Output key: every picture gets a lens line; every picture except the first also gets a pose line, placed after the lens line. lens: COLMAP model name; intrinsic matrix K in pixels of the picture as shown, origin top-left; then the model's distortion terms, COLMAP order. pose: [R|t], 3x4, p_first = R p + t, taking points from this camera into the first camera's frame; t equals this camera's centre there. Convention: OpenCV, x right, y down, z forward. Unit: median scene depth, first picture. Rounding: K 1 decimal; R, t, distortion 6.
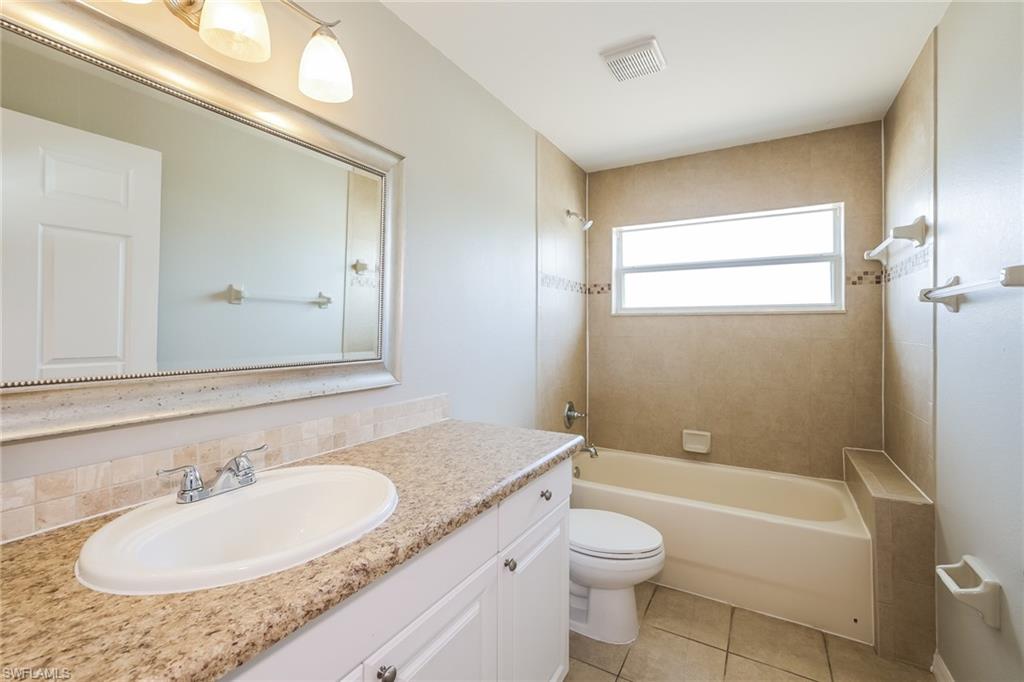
lens RADIAL K [[443.2, 0, 513.7], [0, 443.2, 334.7], [0, 0, 1]] dist [0.001078, 0.001780]
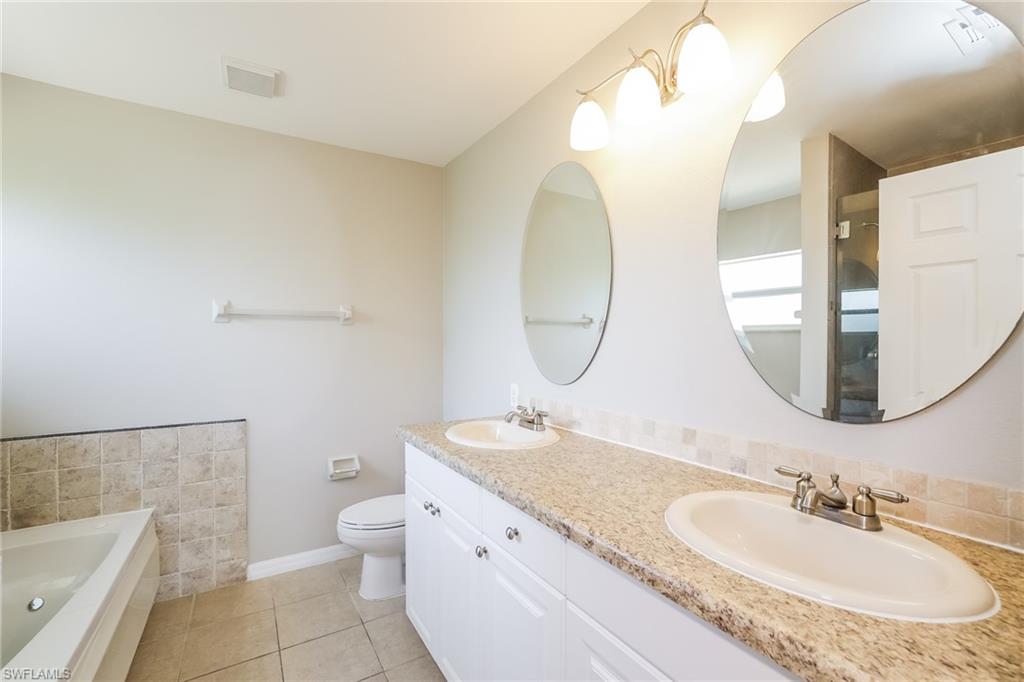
lens RADIAL K [[443.2, 0, 512.4], [0, 443.2, 340.6], [0, 0, 1]] dist [0.001078, 0.001780]
pose [[-0.476103, -0.006513, -0.879365, 0.853456], [-0.009230, 0.999955, -0.002409, -0.012195], [0.879341, 0.006970, -0.476142, 1.419652]]
